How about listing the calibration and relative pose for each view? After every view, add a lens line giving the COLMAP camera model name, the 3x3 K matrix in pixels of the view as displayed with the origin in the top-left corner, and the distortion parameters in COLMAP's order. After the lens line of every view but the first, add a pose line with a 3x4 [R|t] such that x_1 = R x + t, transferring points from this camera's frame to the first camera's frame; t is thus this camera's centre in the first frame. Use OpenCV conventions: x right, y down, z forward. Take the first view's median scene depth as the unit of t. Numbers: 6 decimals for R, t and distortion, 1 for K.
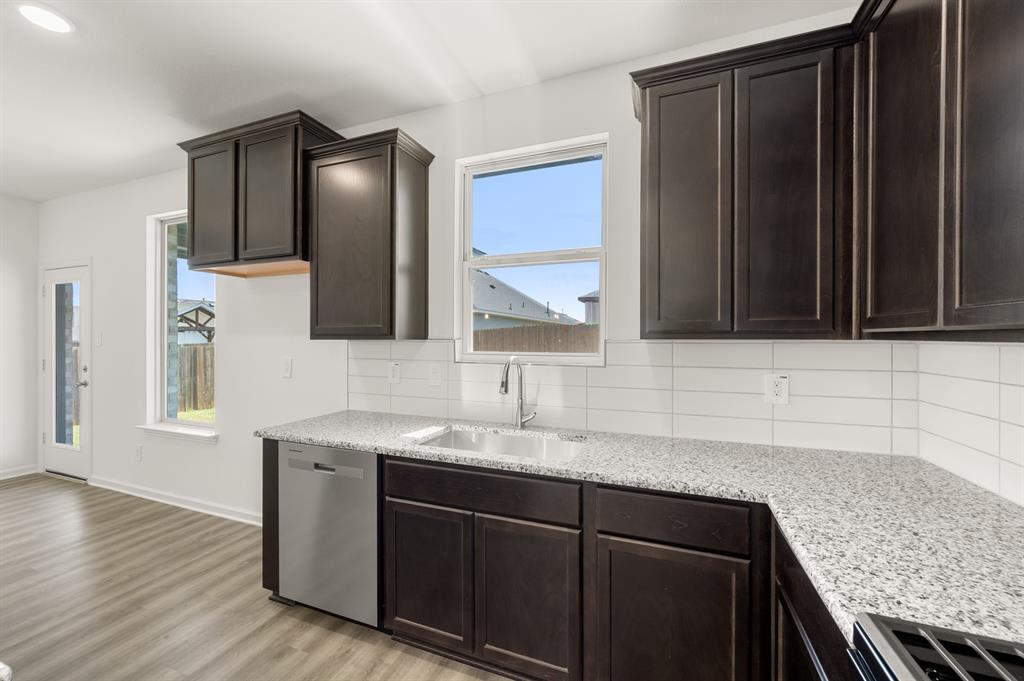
lens RADIAL K [[397.9, 0, 512.0], [0, 397.9, 340.5], [0, 0, 1]] dist [0.000036, 0.000013]
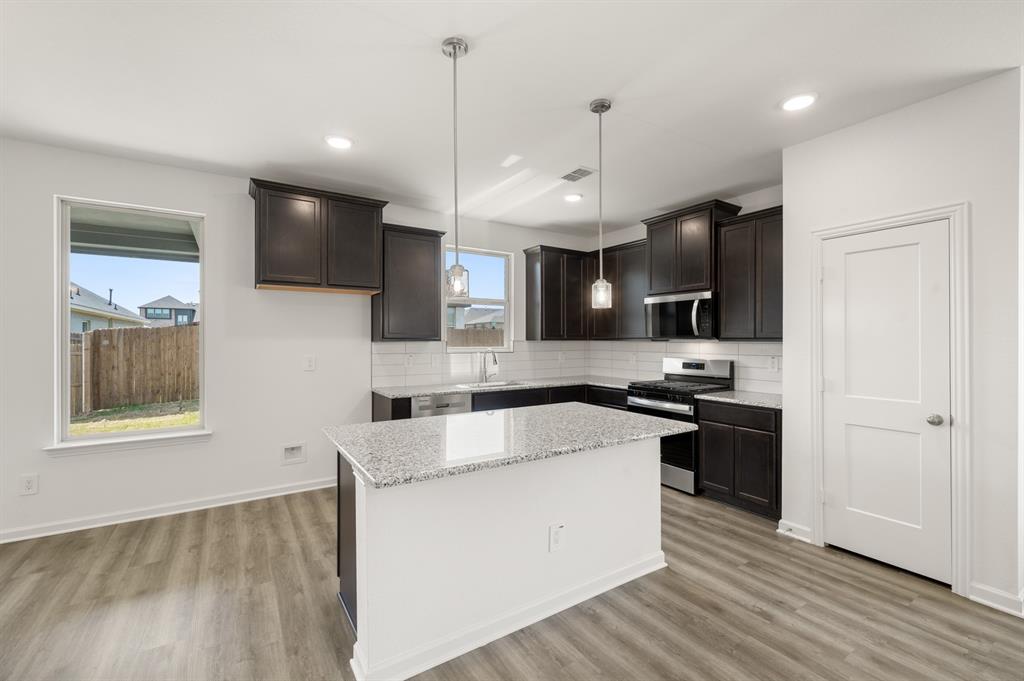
lens RADIAL K [[435.3, 0, 512.0], [0, 435.3, 340.5], [0, 0, 1]] dist [0.002449, 0.000397]
pose [[0.586611, 0.000458, 0.809868, -1.513715], [0.008930, 0.999935, -0.007034, 0.010464], [-0.809819, 0.011358, 0.586570, -0.420618]]
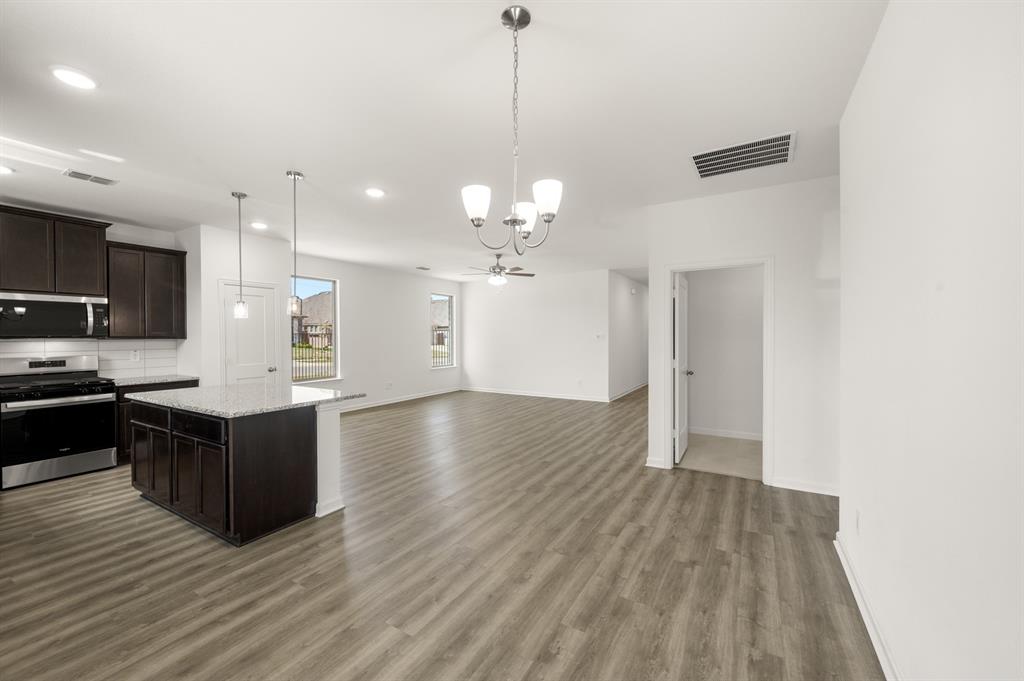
lens RADIAL K [[403.1, 0, 512.0], [0, 403.1, 340.5], [0, 0, 1]] dist [0.001672, 0.000380]
pose [[-0.985113, 0.005570, 0.171817, -1.870163], [0.009611, 0.999696, 0.022700, -0.010692], [-0.171639, 0.024013, -0.984867, 1.381633]]
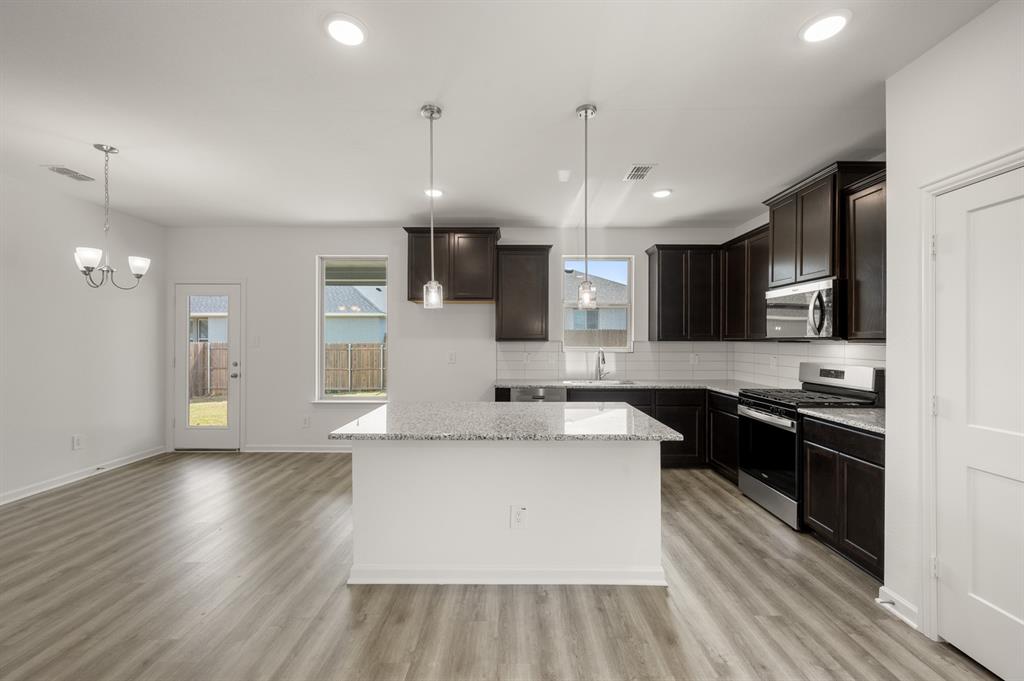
lens RADIAL K [[403.1, 0, 512.0], [0, 403.1, 340.5], [0, 0, 1]] dist [0.001672, 0.000380]
pose [[0.934393, 0.003417, 0.356227, -1.073606], [0.000598, 0.999938, -0.011161, 0.015230], [-0.356242, 0.010641, 0.934333, -0.833231]]
